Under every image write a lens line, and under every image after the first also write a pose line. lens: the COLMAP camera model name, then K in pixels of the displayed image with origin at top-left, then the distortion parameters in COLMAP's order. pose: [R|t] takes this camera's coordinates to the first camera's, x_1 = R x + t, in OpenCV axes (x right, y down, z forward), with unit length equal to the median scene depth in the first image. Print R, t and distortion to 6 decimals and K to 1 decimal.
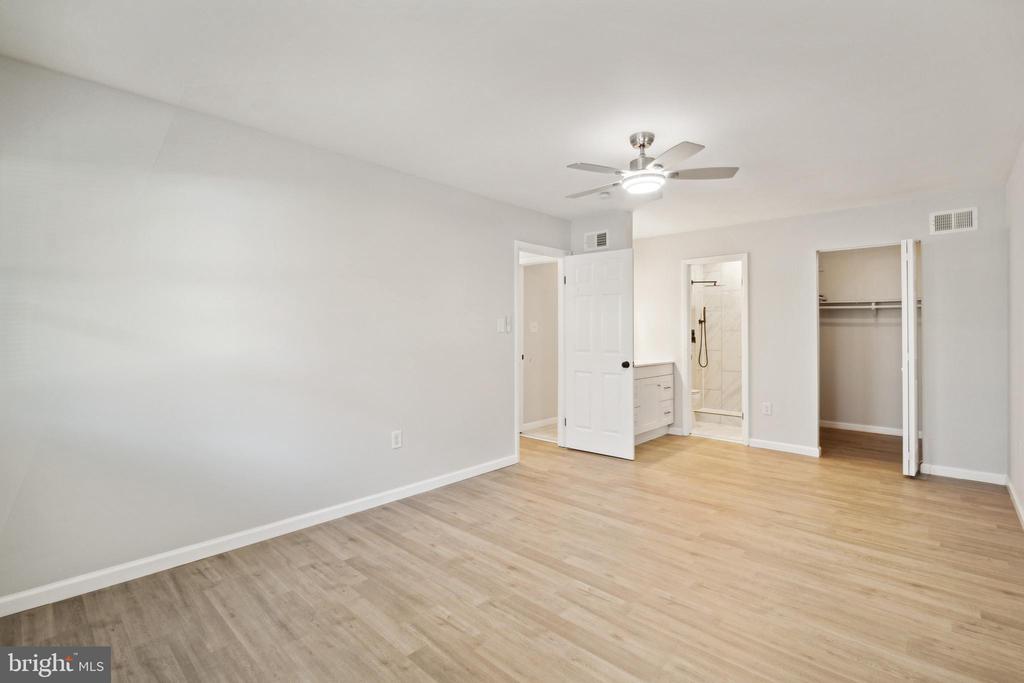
lens RADIAL K [[480.0, 0, 512.4], [0, 480.0, 326.6], [0, 0, 1]] dist [-0.001138, -0.000082]
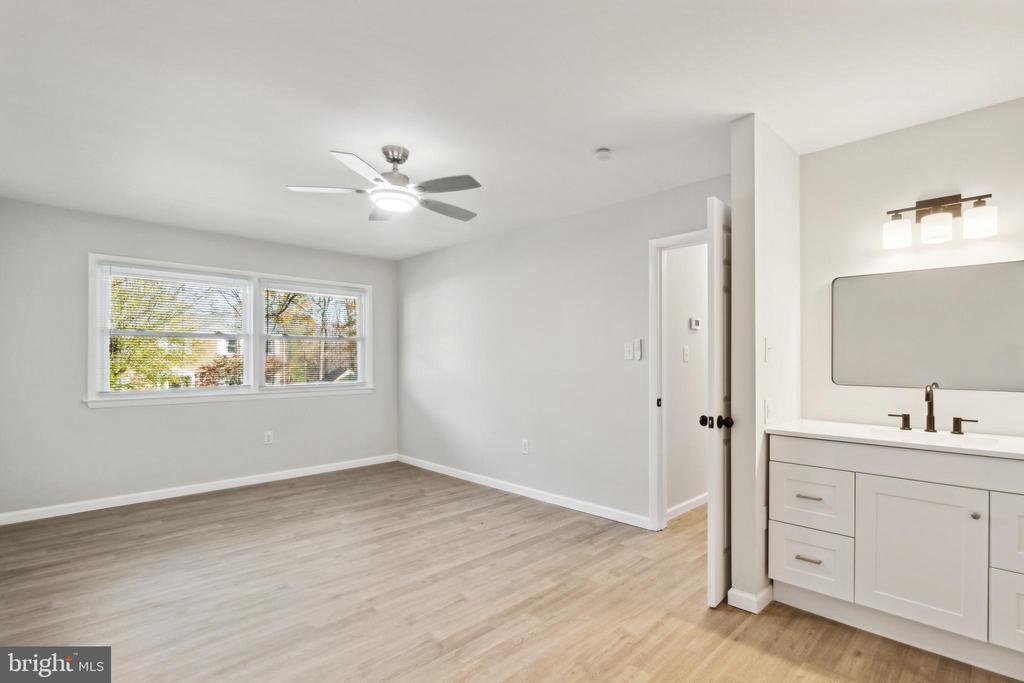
lens RADIAL K [[483.1, 0, 513.8], [0, 483.1, 353.7], [0, 0, 1]] dist [0.000165, -0.000033]
pose [[-0.035707, -0.009241, -0.999320, 1.065491], [0.008910, 0.999915, -0.009564, 0.023877], [0.999323, -0.009246, -0.035622, 1.139423]]
